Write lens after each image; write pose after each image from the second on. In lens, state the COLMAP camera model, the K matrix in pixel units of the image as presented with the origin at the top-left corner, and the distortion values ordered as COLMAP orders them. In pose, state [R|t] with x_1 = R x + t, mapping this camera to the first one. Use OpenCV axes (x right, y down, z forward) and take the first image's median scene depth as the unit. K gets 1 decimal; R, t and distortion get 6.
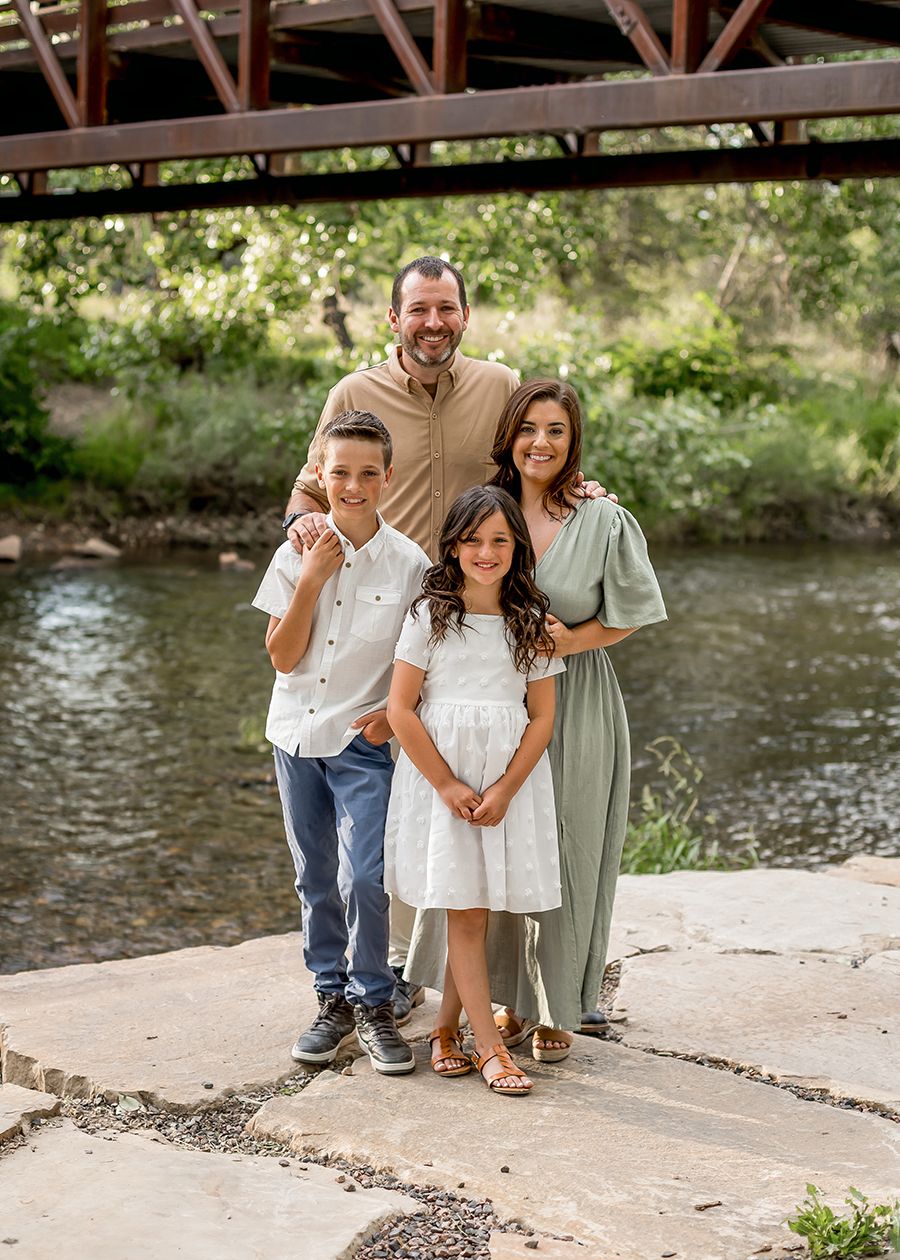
lens RADIAL K [[2456.3, 0, 450.0], [0, 2456.3, 630.0], [0, 0, 1]] dist [-0.032392, 0.058733]
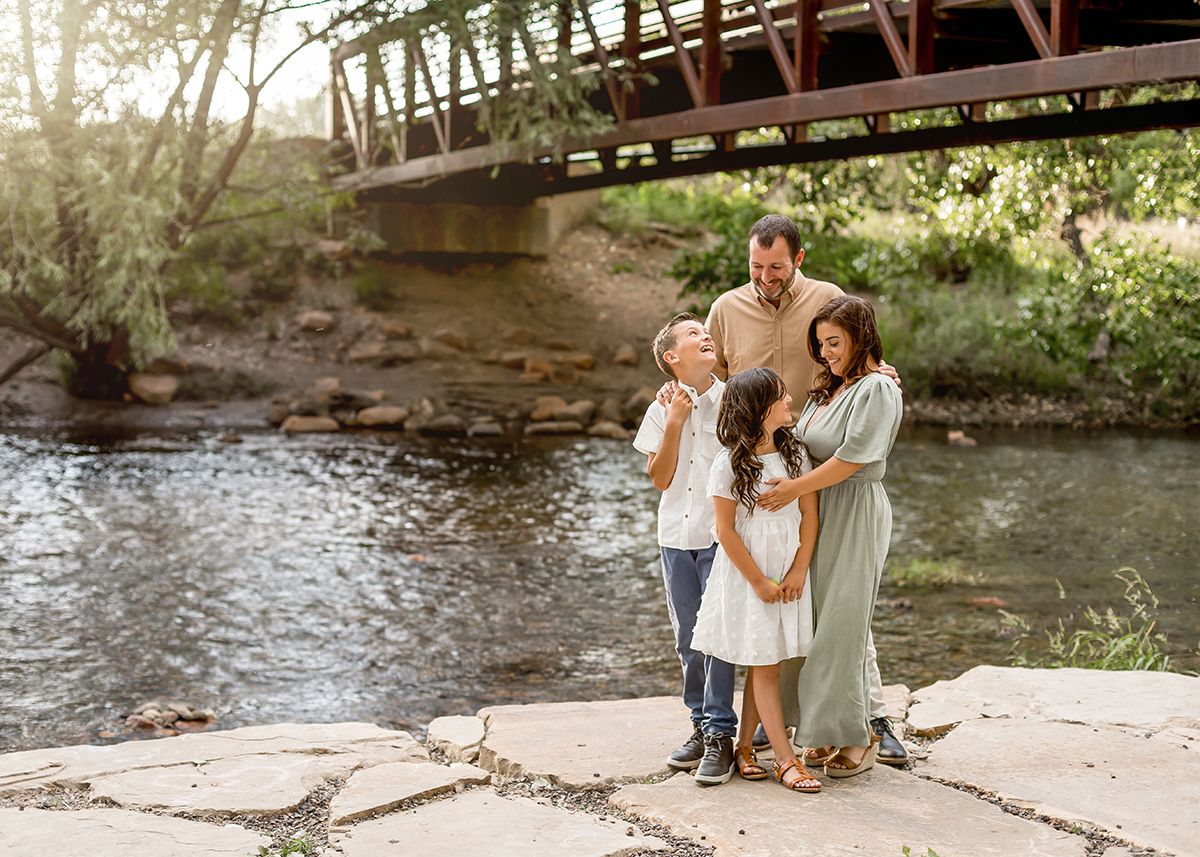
lens RADIAL K [[2281.0, 0, 600.0], [0, 2281.0, 428.5], [0, 0, 1]] dist [-0.048241, -0.201024]
pose [[0.932807, 0.006618, -0.360317, 0.159705], [-0.020335, 0.999205, -0.034292, 0.009916], [0.359803, 0.039315, 0.932199, -0.114774]]
